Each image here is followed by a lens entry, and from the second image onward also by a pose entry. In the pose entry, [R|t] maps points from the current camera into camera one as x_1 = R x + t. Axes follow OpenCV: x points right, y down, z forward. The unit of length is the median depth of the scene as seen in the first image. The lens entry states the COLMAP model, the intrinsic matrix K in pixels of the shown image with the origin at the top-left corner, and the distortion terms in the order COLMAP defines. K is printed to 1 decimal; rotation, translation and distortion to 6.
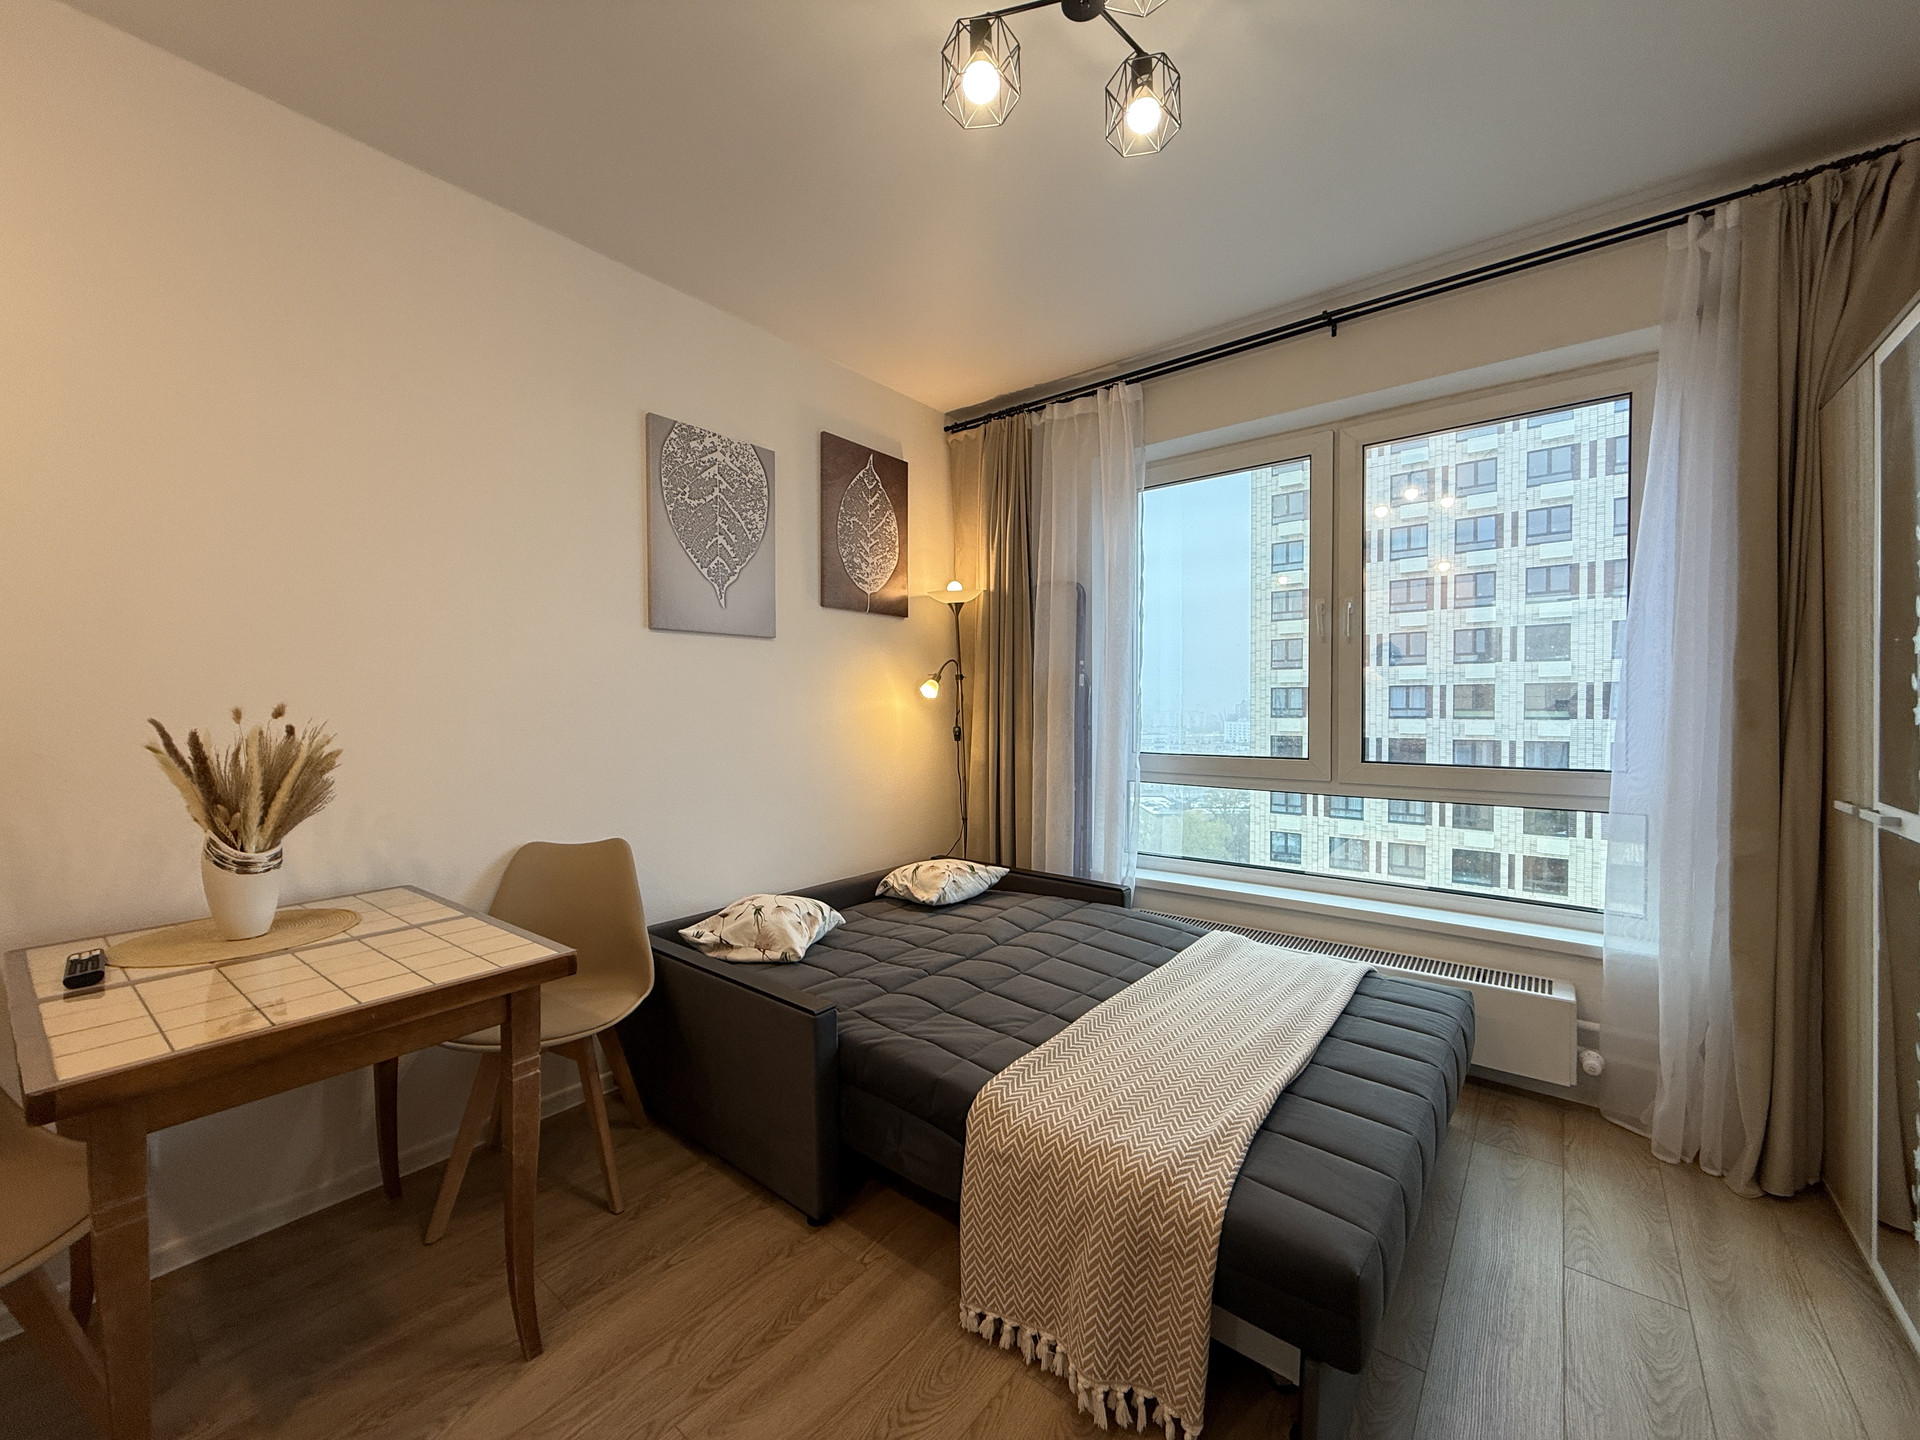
lens RADIAL K [[758.0, 0, 951.3], [0, 758.0, 722.8], [0, 0, 1]] dist [0.000060, 0.000013]
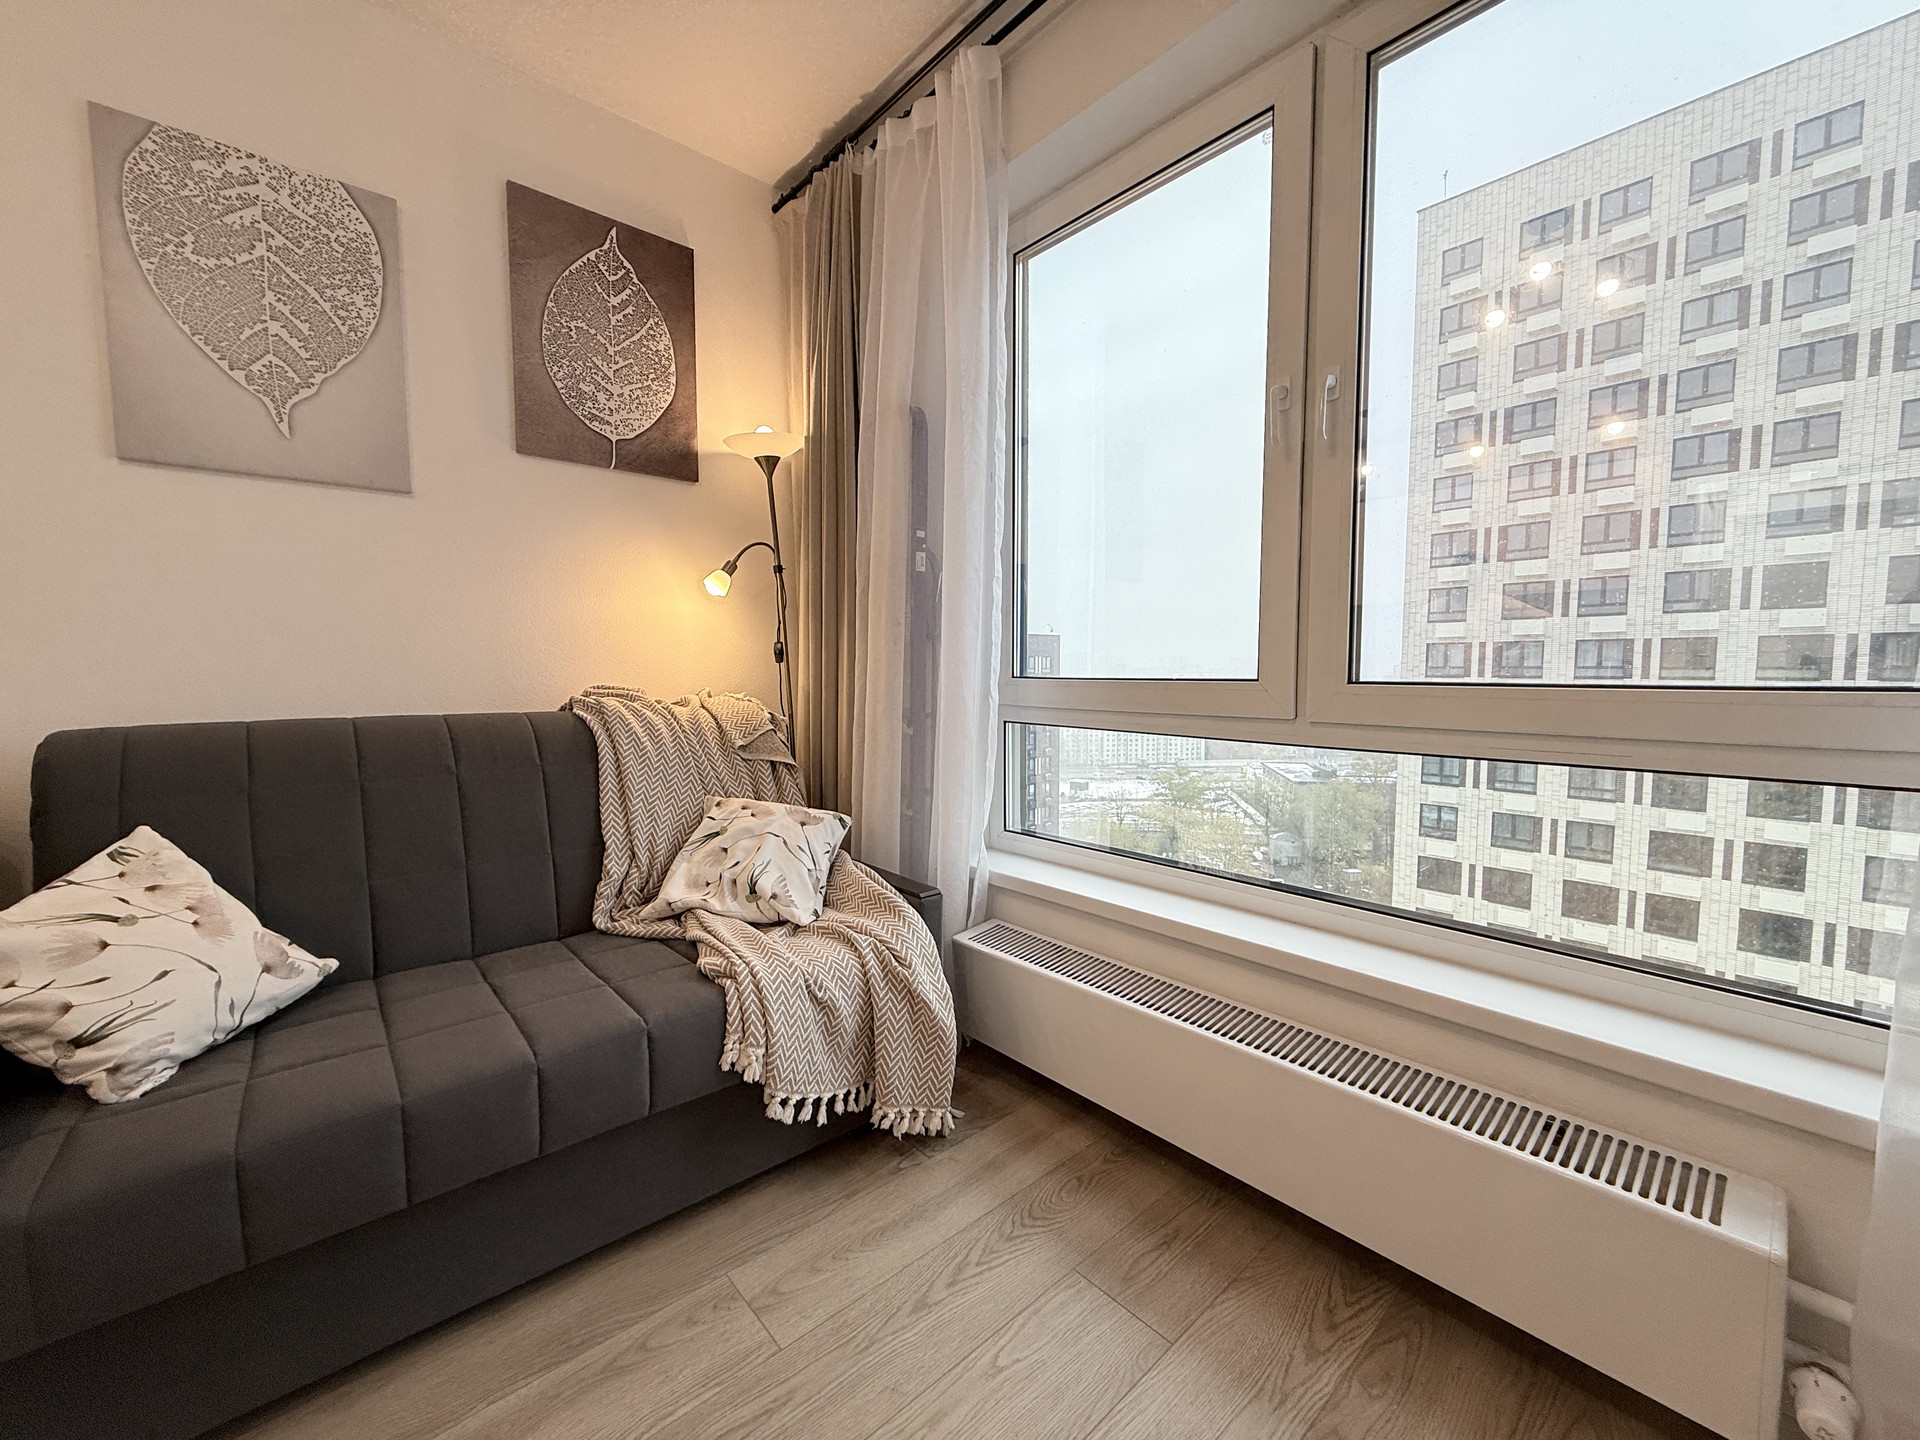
lens RADIAL K [[758.0, 0, 951.3], [0, 758.0, 722.8], [0, 0, 1]] dist [0.000060, 0.000013]
pose [[0.985792, 0.012849, -0.167477, 0.353498], [-0.004258, 0.998661, 0.051549, 0.053592], [0.167915, -0.050104, 0.984527, 0.426407]]
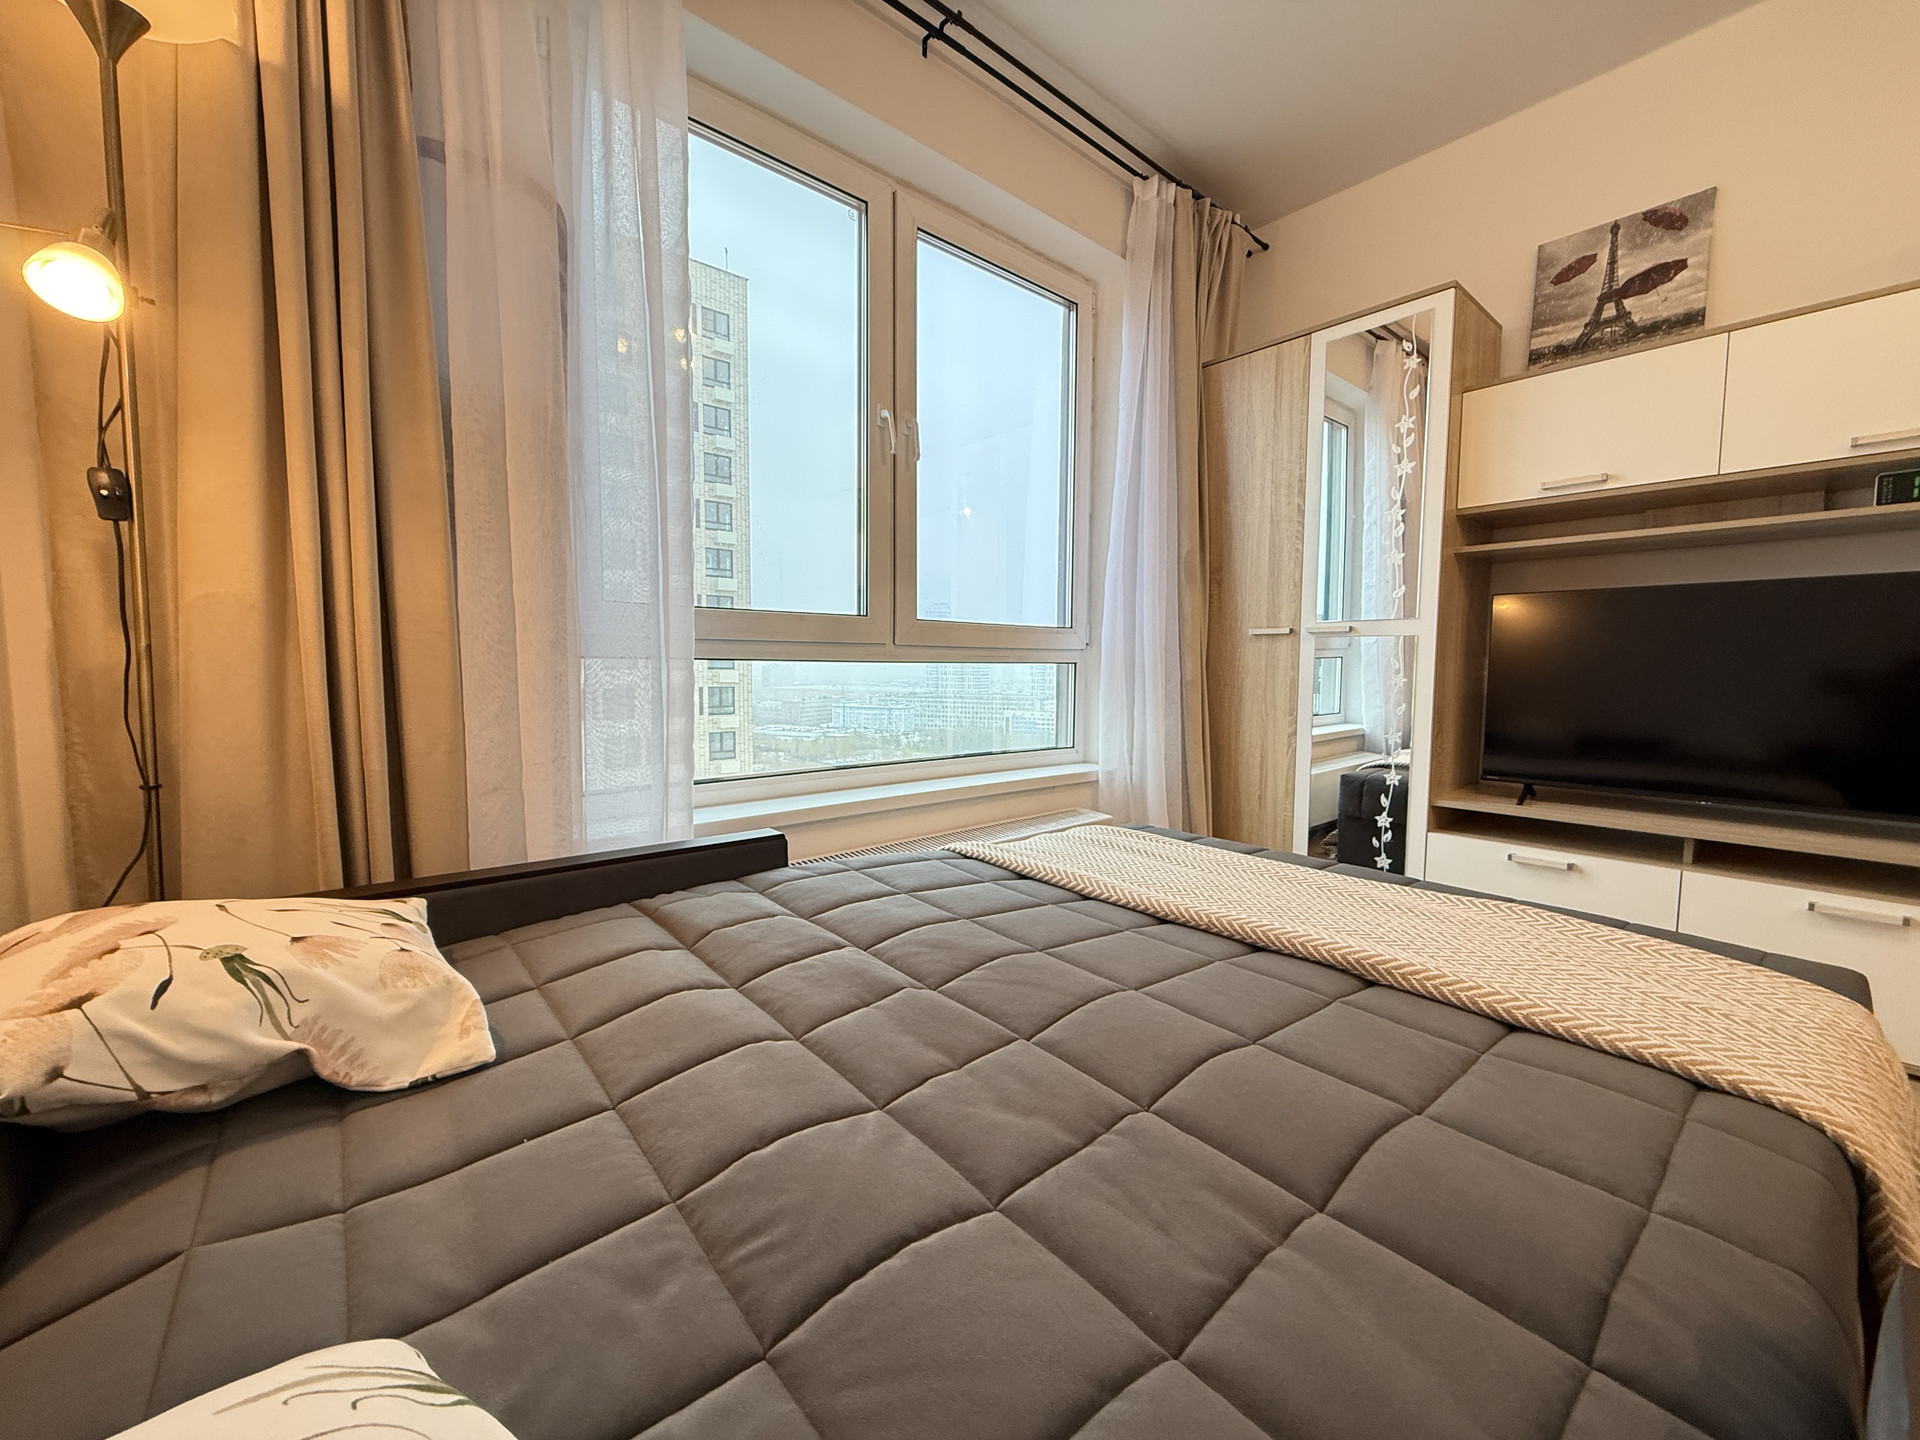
lens RADIAL K [[758.0, 0, 951.3], [0, 758.0, 722.8], [0, 0, 1]] dist [0.000060, 0.000013]
pose [[0.184821, -0.067165, 0.980474, -0.278466], [0.016509, 0.997733, 0.065235, 0.109763], [-0.982634, 0.004130, 0.185511, 0.798914]]
